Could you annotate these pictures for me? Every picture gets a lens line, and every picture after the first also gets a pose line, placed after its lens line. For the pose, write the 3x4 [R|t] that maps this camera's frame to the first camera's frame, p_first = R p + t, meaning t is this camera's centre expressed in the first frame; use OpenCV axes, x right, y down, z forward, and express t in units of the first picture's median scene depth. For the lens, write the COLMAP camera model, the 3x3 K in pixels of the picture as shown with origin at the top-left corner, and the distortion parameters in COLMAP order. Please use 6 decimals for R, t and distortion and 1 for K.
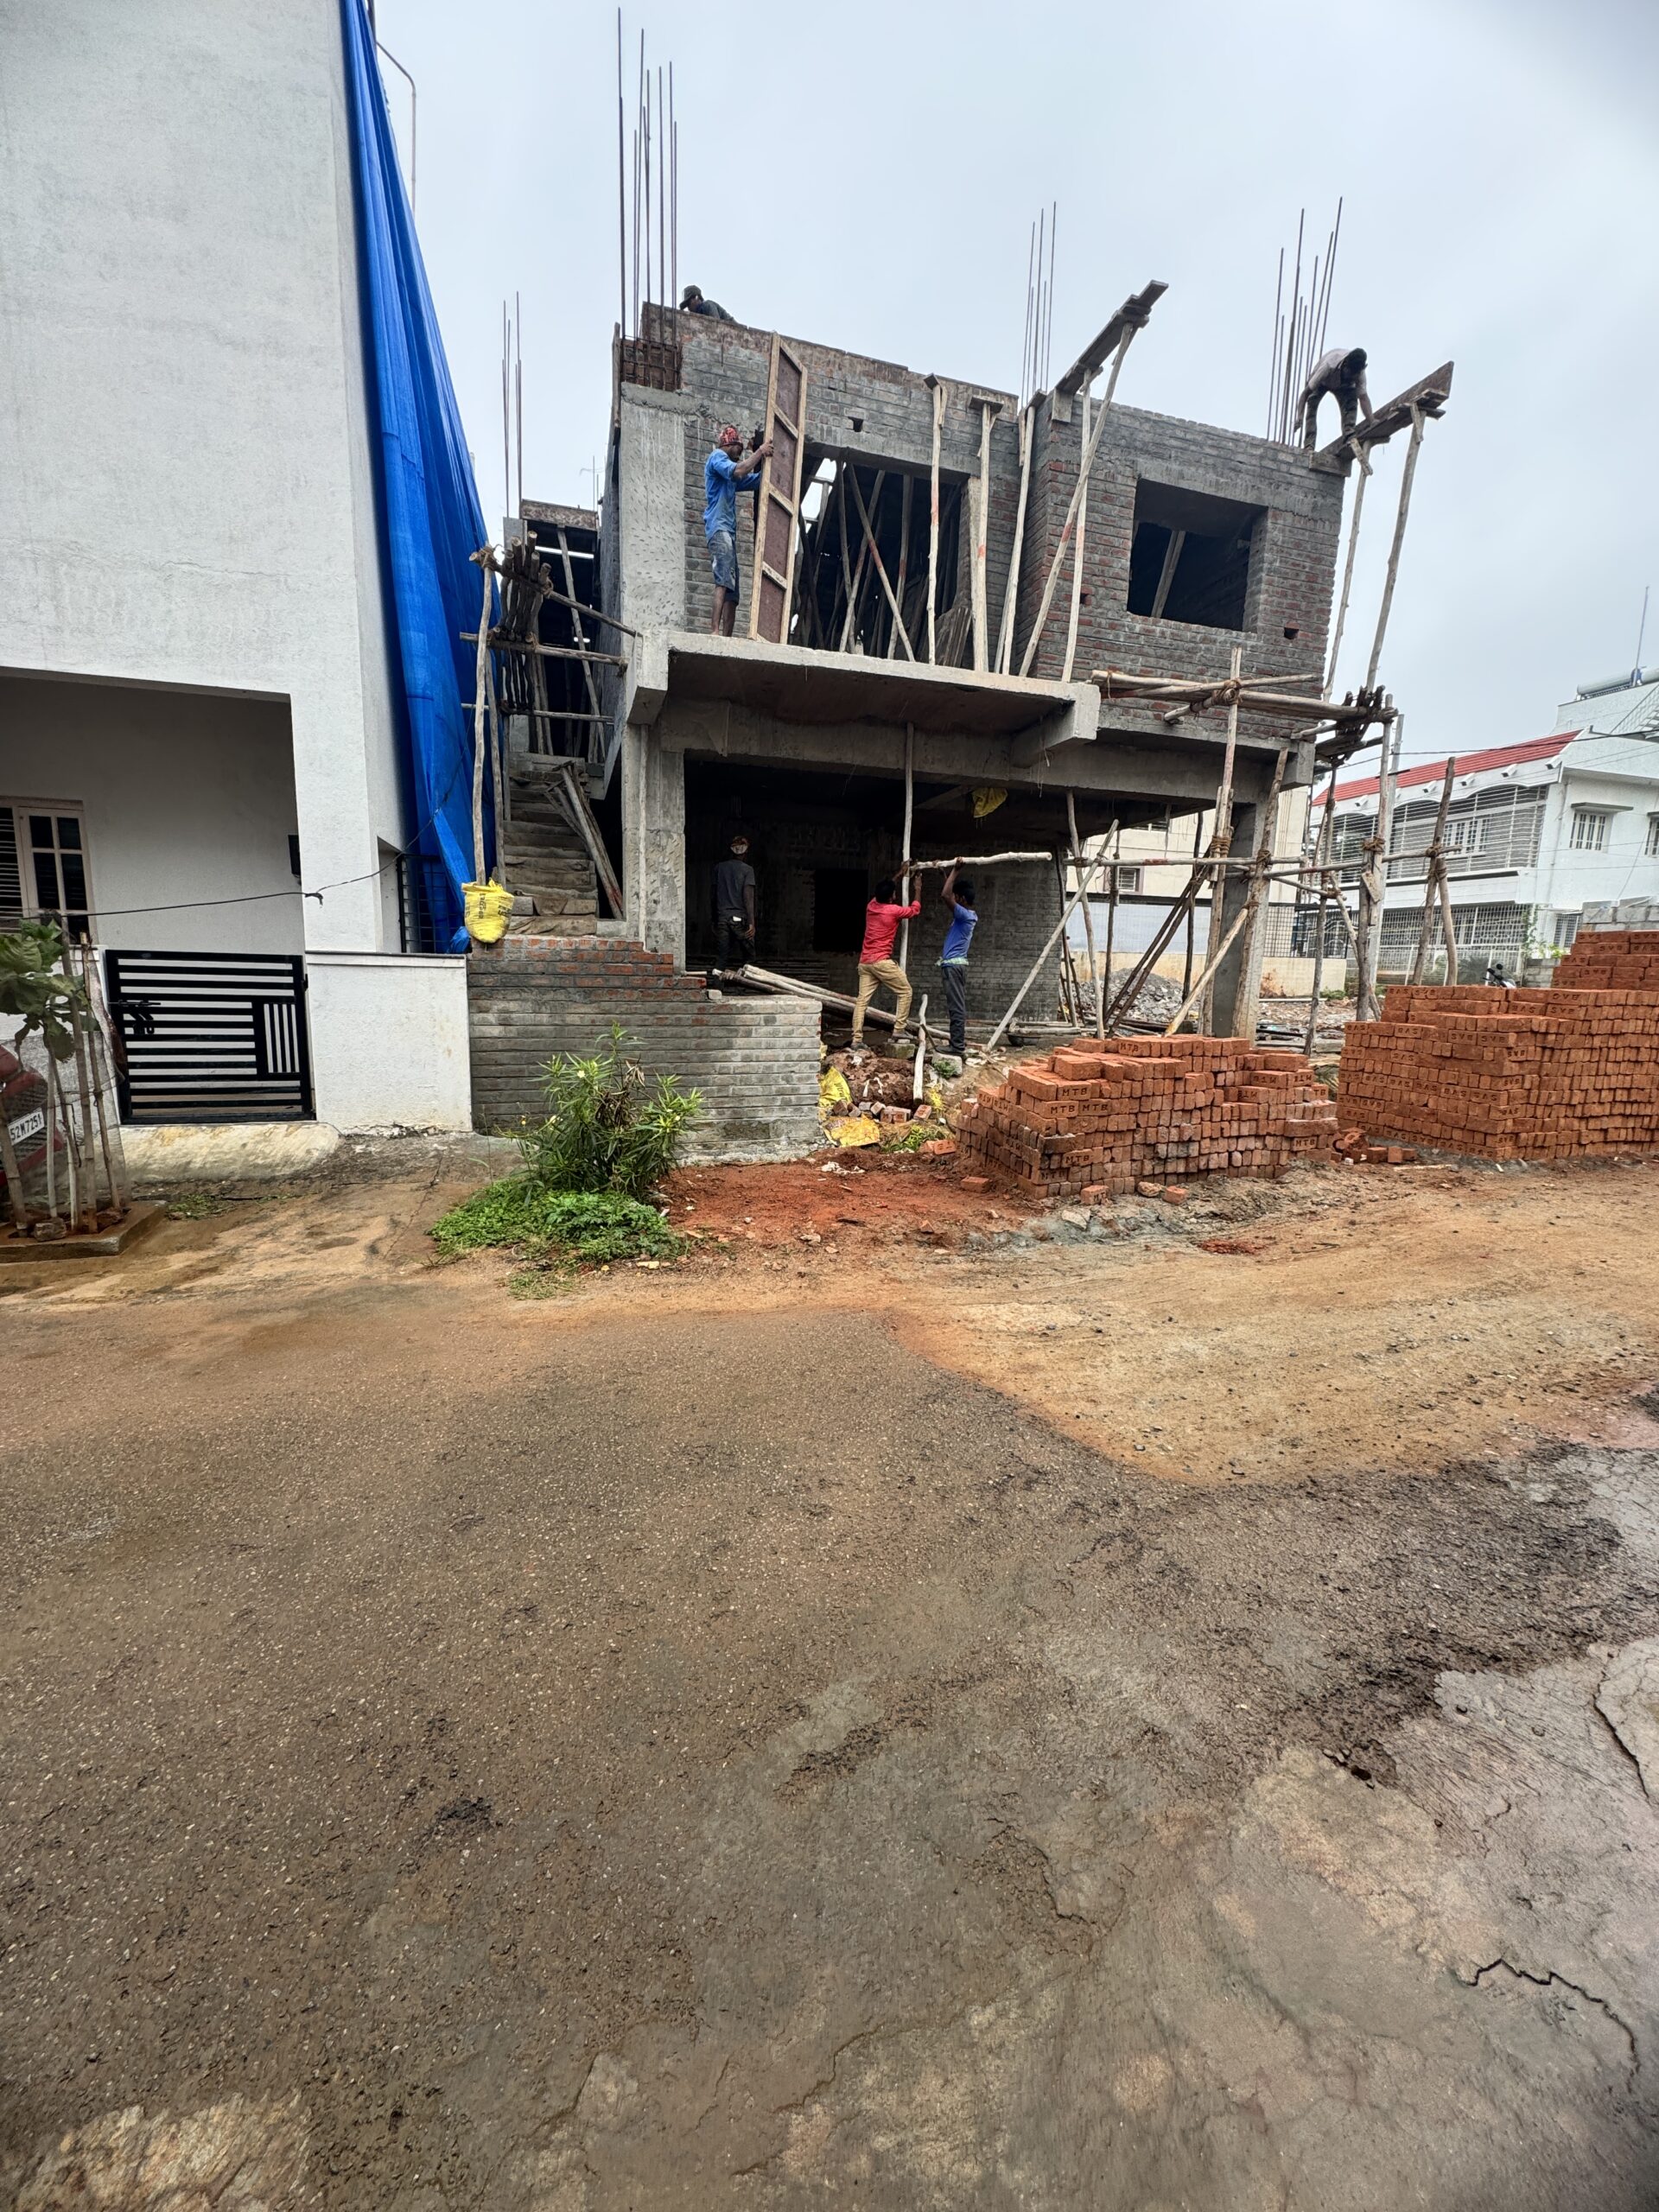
lens RADIAL K [[877.0, 0, 829.5], [0, 877.0, 1106.0], [0, 0, 1]] dist [-0.003386, 0.000516]
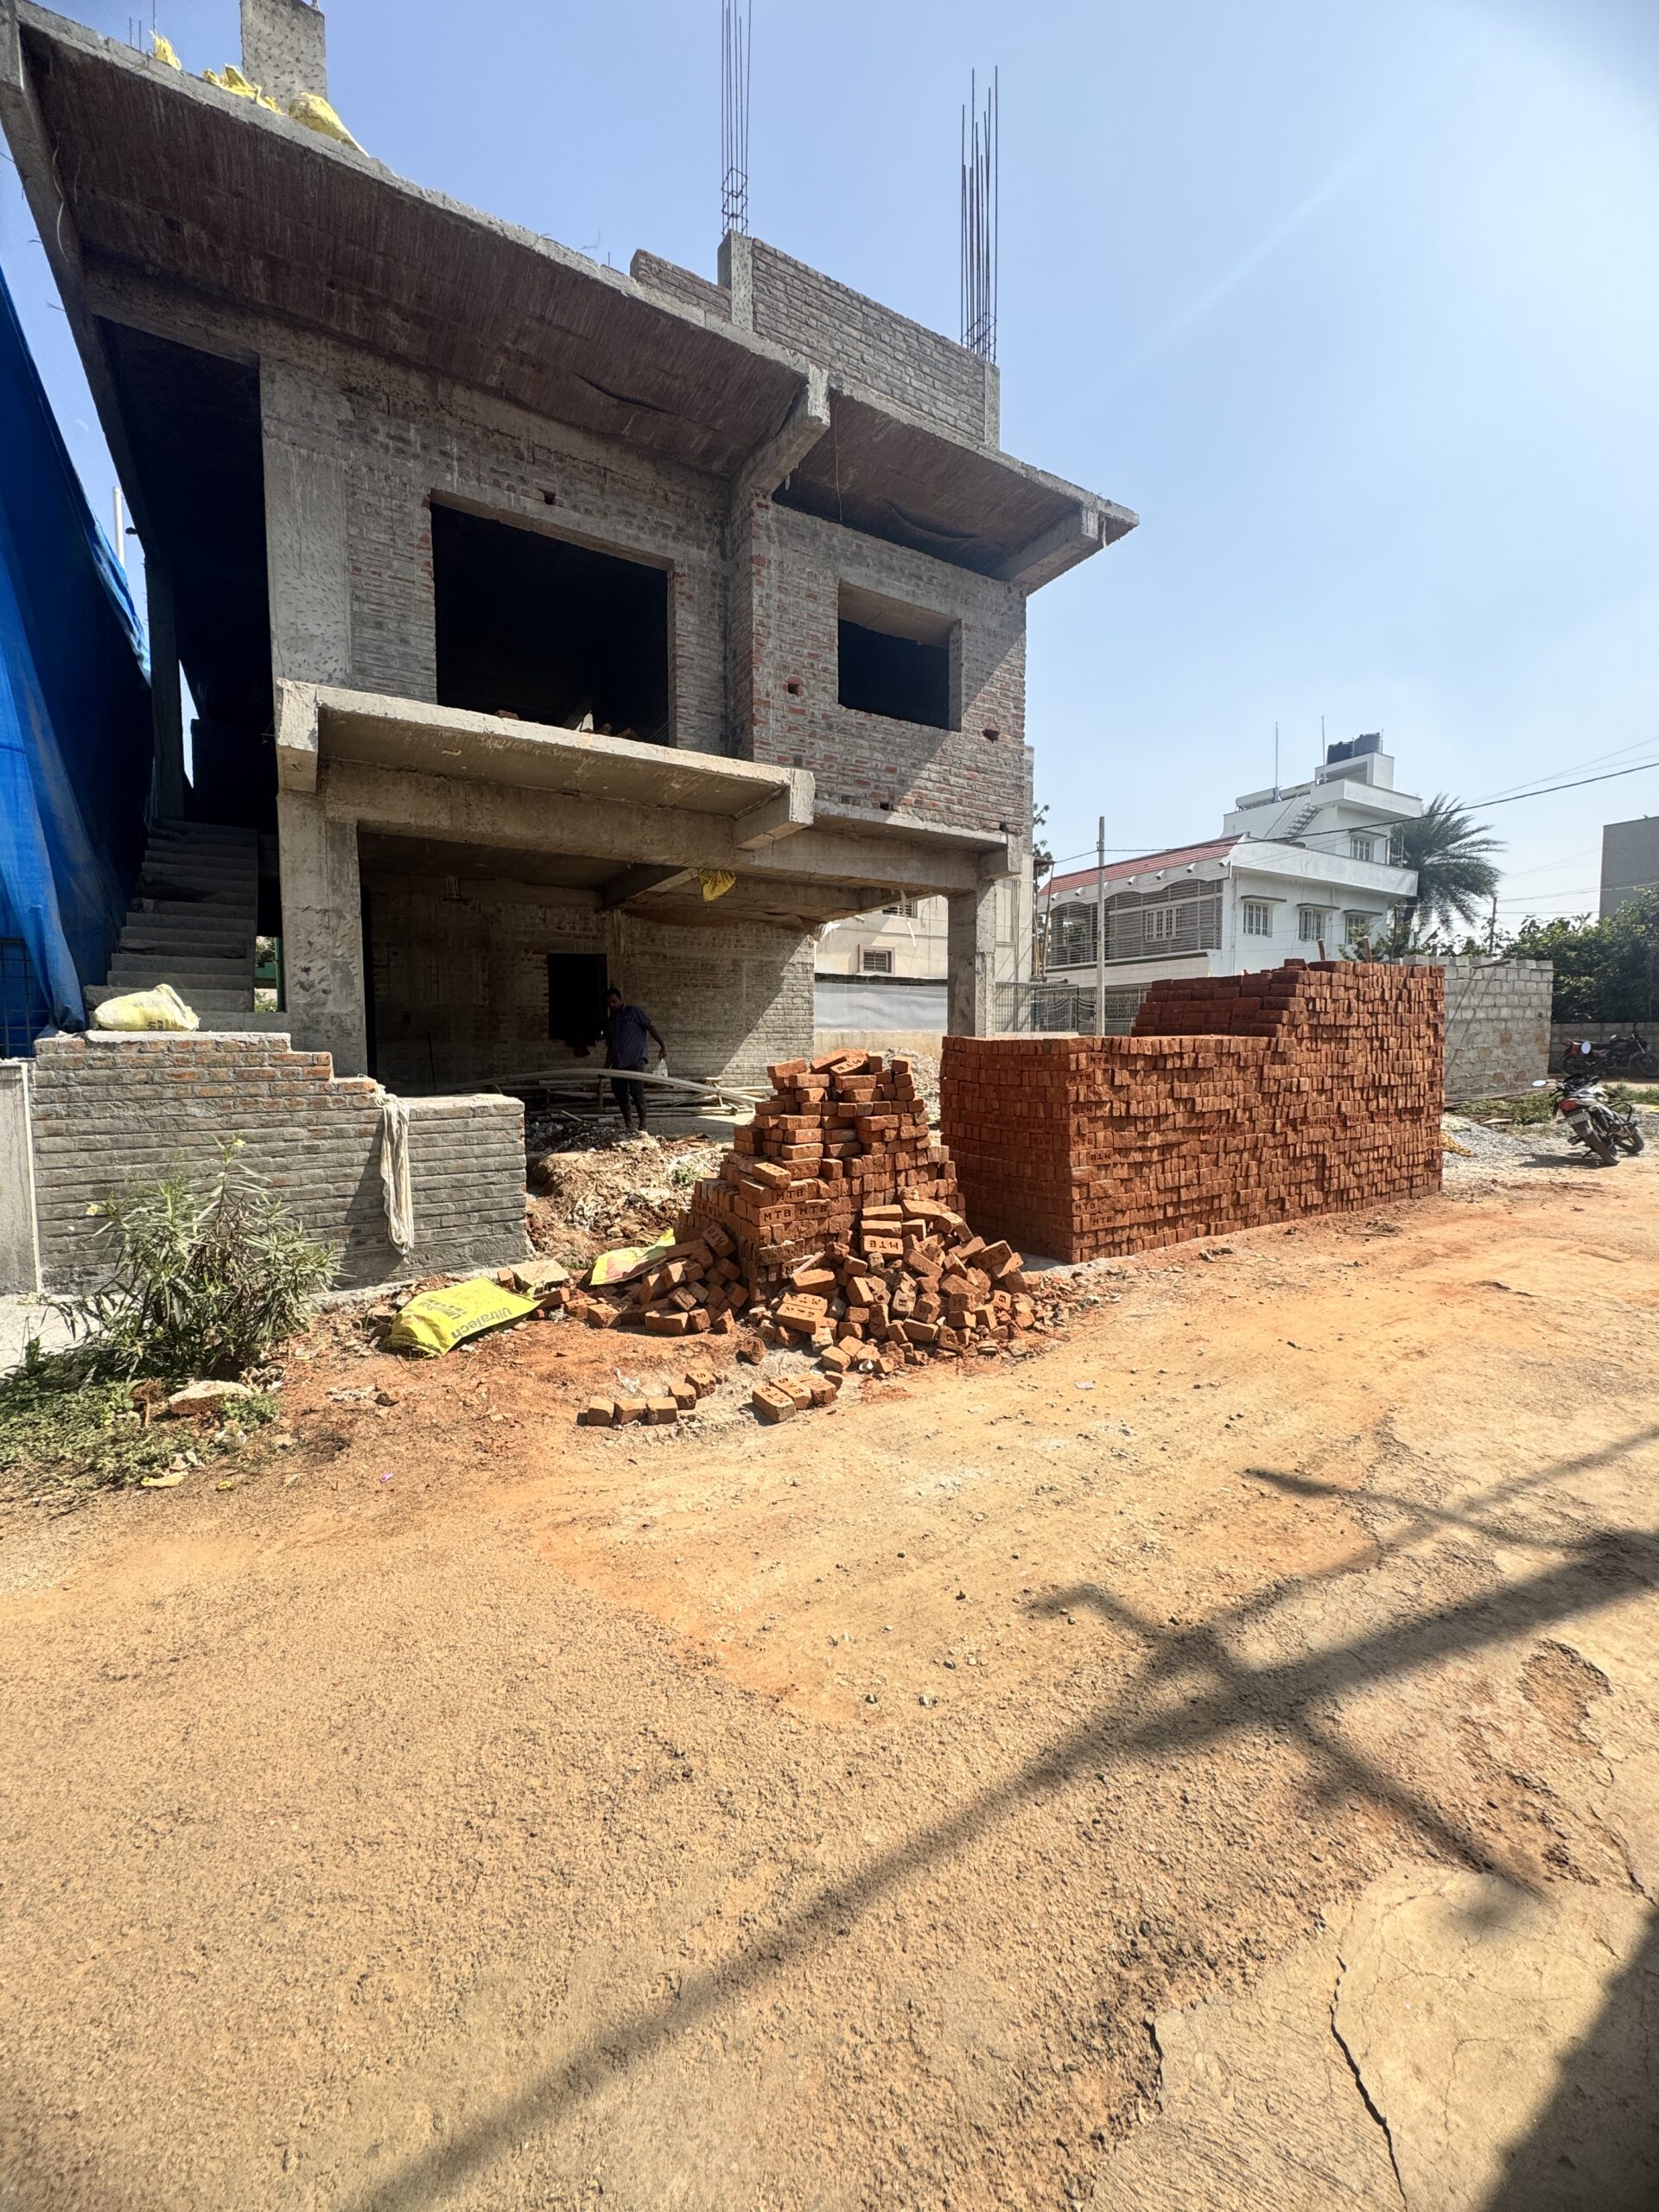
lens RADIAL K [[891.4, 0, 828.6], [0, 891.4, 1100.7], [0, 0, 1]] dist [-0.004641, -0.000005]
pose [[0.968956, -0.042085, 0.243624, 0.065456], [0.065861, 0.993736, -0.090280, -0.017623], [-0.238299, 0.103523, 0.965659, 0.061134]]
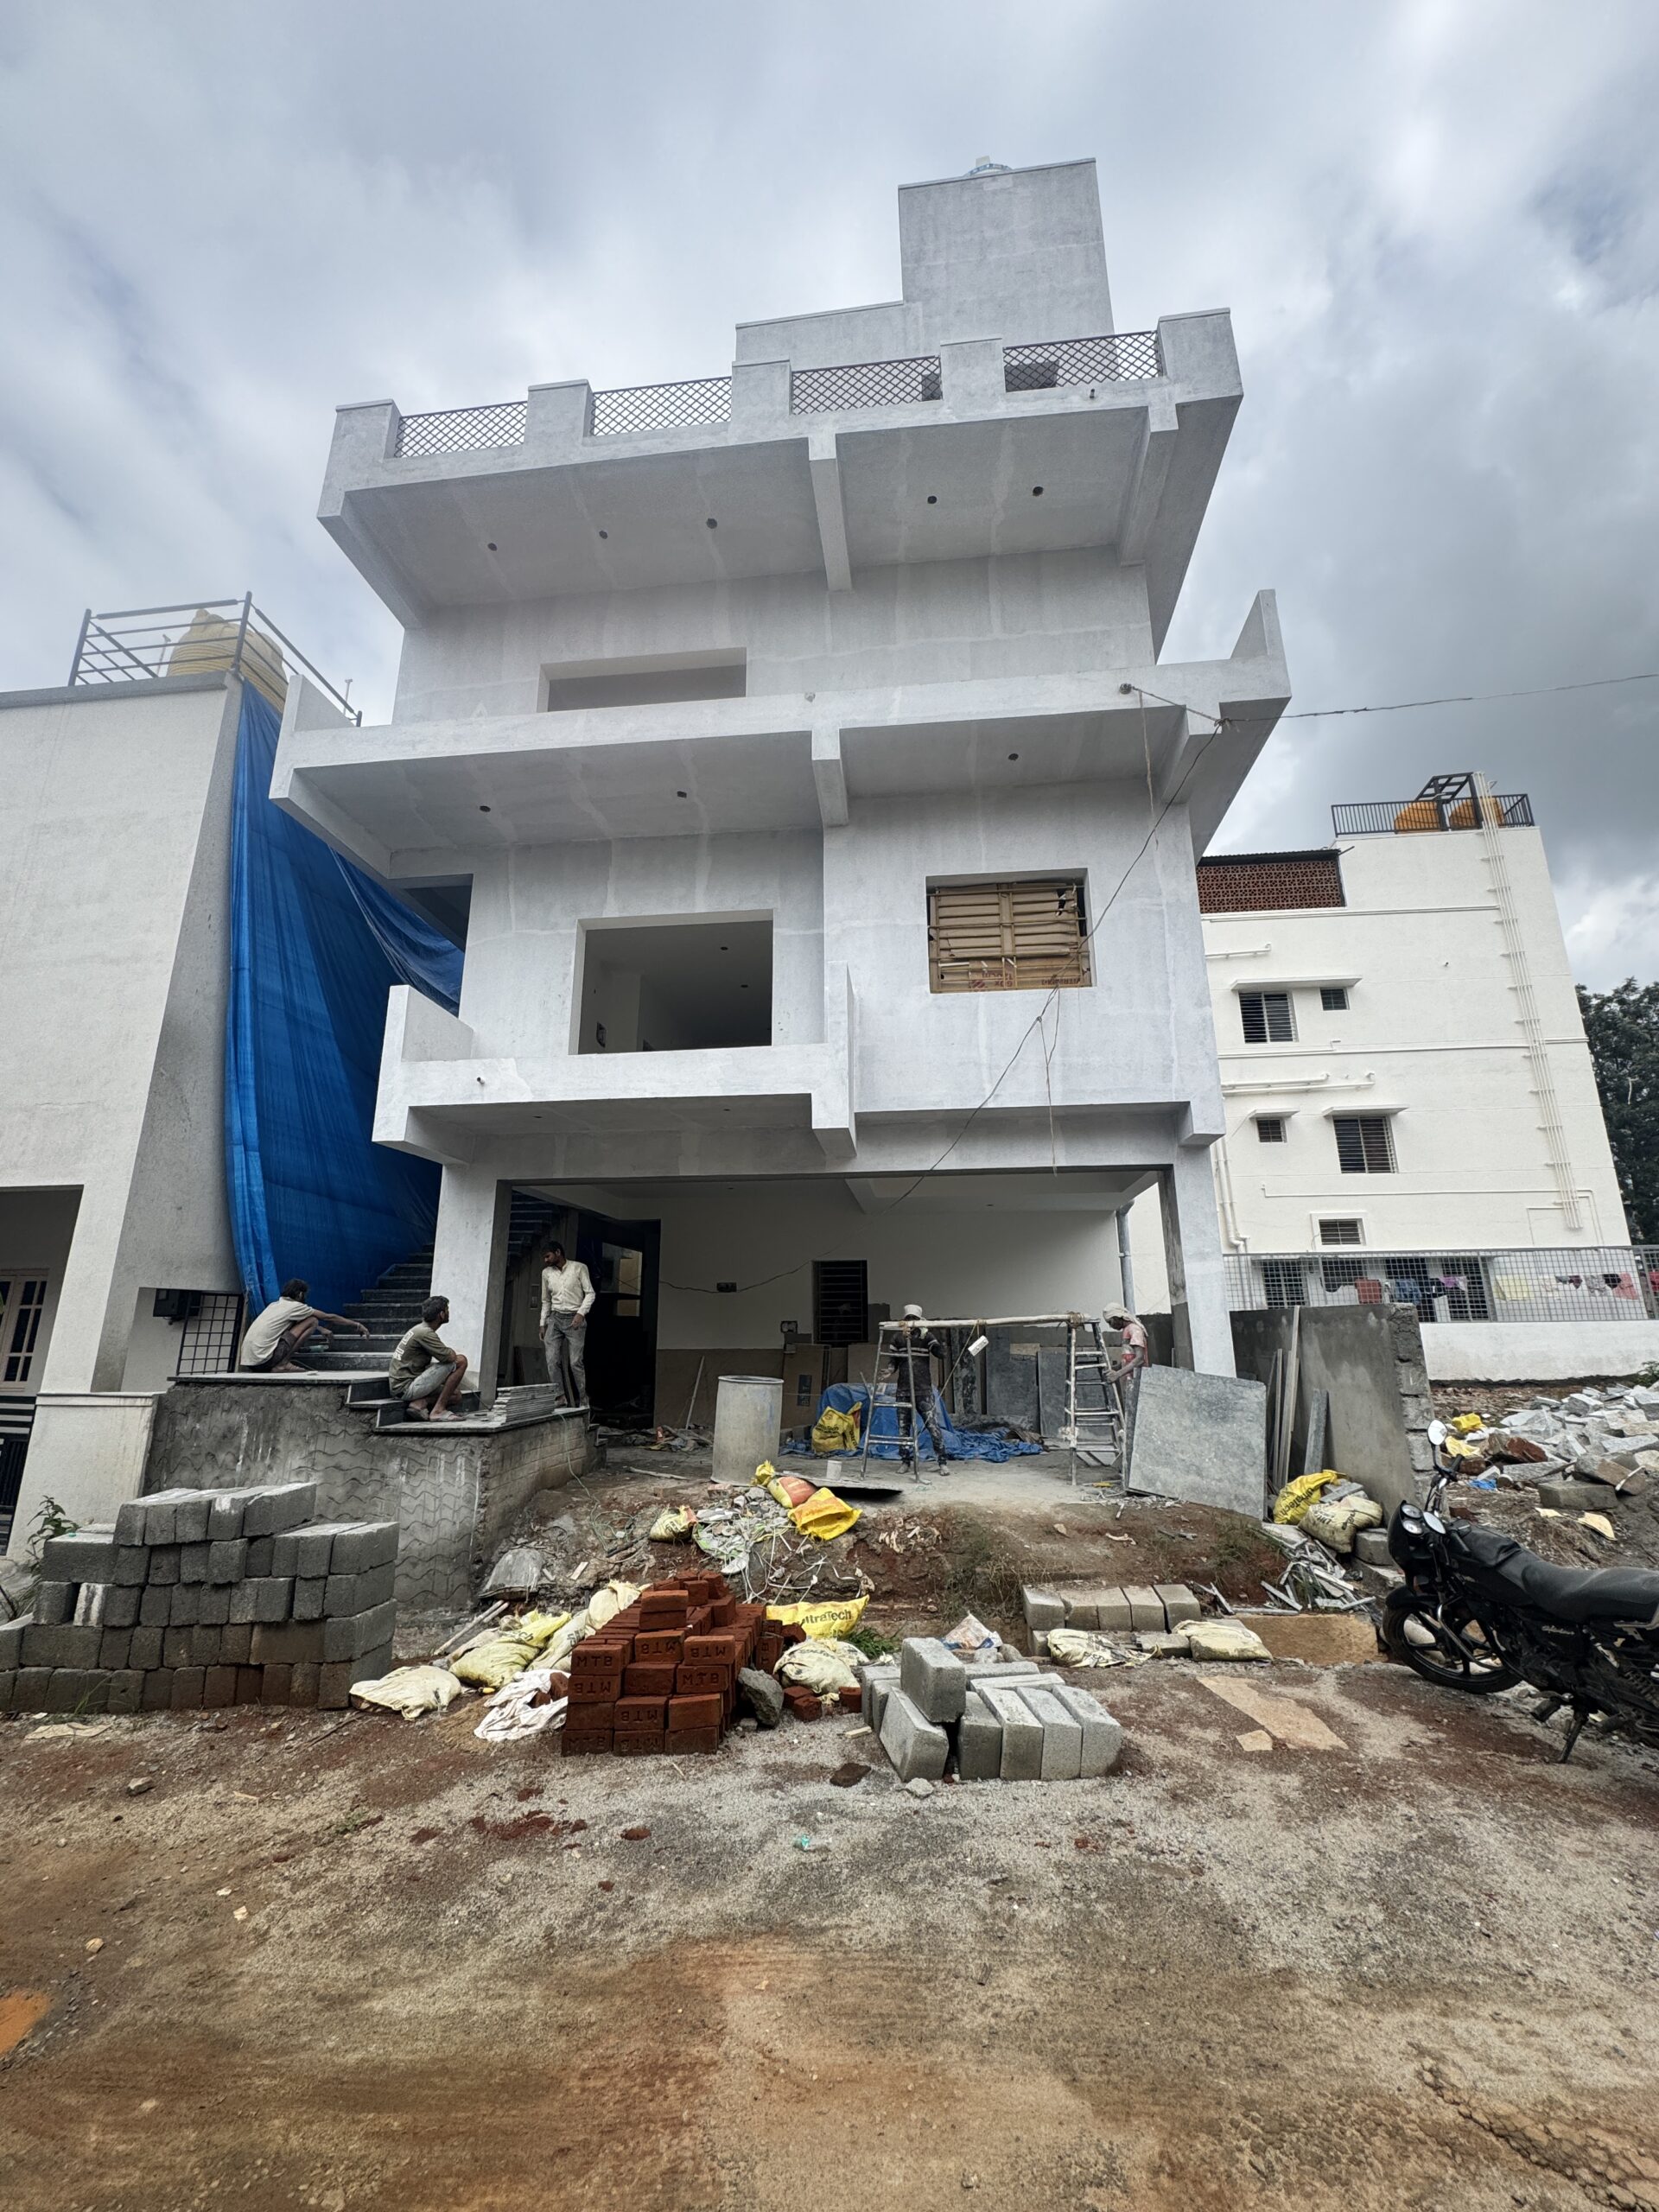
lens RADIAL K [[877.0, 0, 829.5], [0, 877.0, 1106.0], [0, 0, 1]] dist [-0.003386, 0.000516]
pose [[0.919554, -0.126857, -0.371923, 0.665214], [-0.032864, 0.918318, -0.394476, -0.083591], [0.391586, 0.374965, 0.840275, 0.238915]]
